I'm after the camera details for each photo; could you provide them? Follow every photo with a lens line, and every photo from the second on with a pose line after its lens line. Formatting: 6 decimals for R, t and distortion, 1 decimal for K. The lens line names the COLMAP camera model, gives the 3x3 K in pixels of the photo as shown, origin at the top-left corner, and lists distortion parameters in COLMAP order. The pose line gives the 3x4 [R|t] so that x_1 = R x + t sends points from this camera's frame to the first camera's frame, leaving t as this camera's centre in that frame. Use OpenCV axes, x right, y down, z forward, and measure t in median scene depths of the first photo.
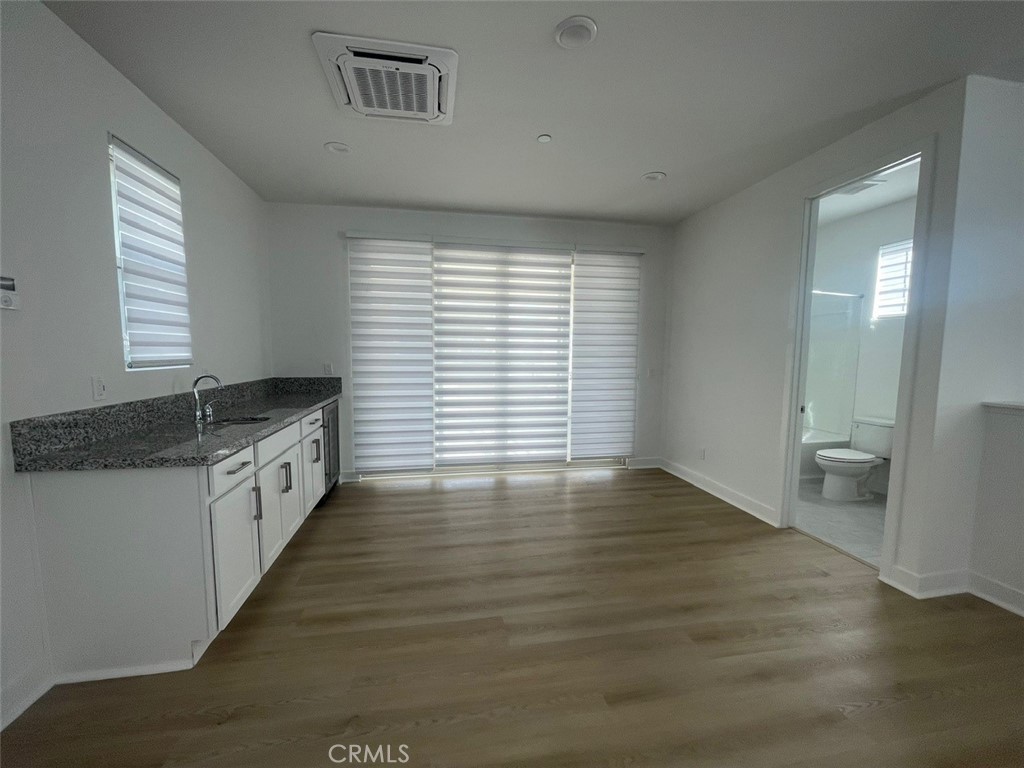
lens RADIAL K [[415.3, 0, 509.0], [0, 415.3, 390.3], [0, 0, 1]] dist [-0.003588, 0.000533]
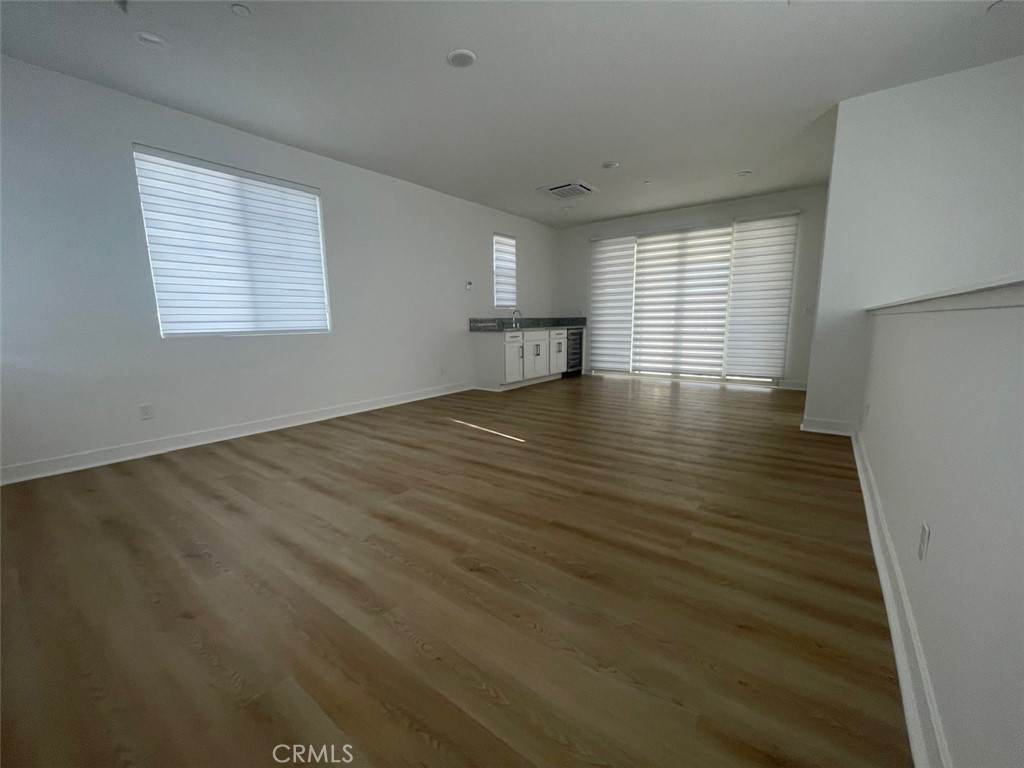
lens RADIAL K [[415.3, 0, 509.0], [0, 415.3, 390.3], [0, 0, 1]] dist [-0.003588, 0.000533]
pose [[0.674253, 0.105332, -0.730950, 1.232026], [-0.051024, 0.994055, 0.096179, 0.216315], [0.736735, -0.027553, 0.675620, -0.865473]]
